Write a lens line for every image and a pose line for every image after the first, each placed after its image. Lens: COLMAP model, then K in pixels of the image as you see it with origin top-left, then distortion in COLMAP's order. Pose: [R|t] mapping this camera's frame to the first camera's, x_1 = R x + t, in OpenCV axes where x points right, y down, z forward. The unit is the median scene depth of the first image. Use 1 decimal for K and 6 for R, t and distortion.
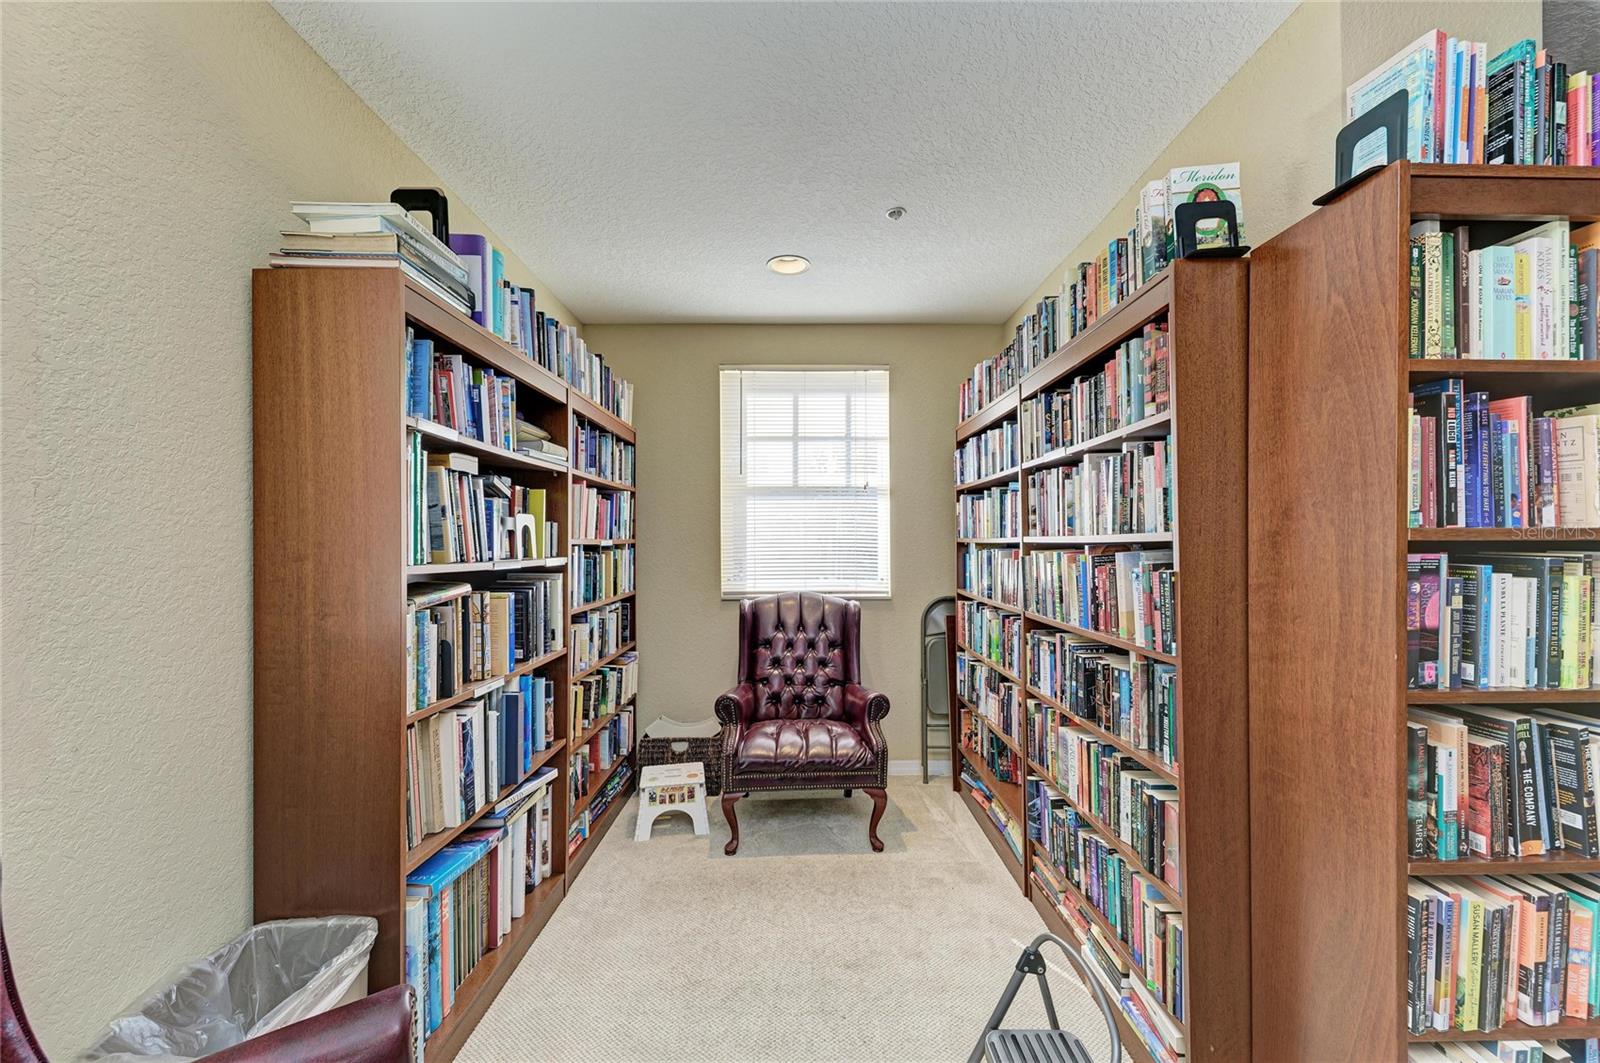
lens RADIAL K [[625.5, 0, 810.0], [0, 625.5, 538.7], [0, 0, 1]] dist [0.016532, -0.000358]
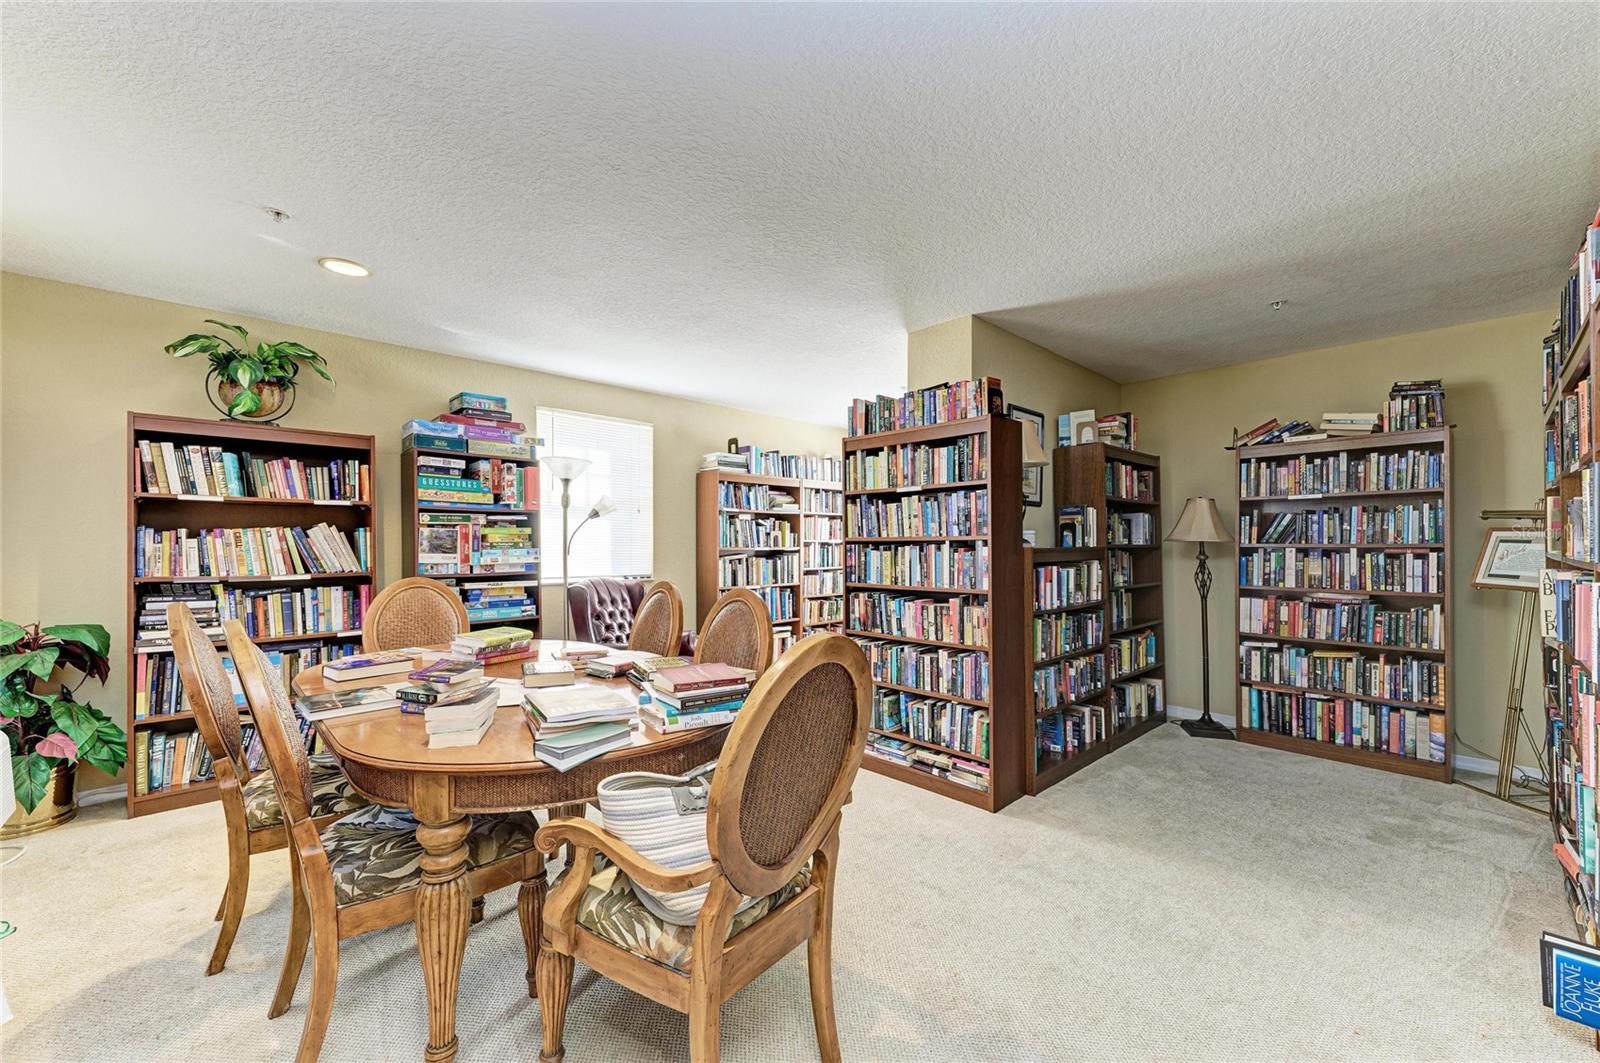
lens RADIAL K [[625.5, 0, 802.8], [0, 625.5, 537.6], [0, 0, 1]] dist [0.016532, -0.000358]
pose [[0.661373, -0.001307, -0.750056, 1.906991], [0.000784, 0.999999, -0.001051, -0.008635], [0.750057, 0.000107, 0.661373, -0.839688]]
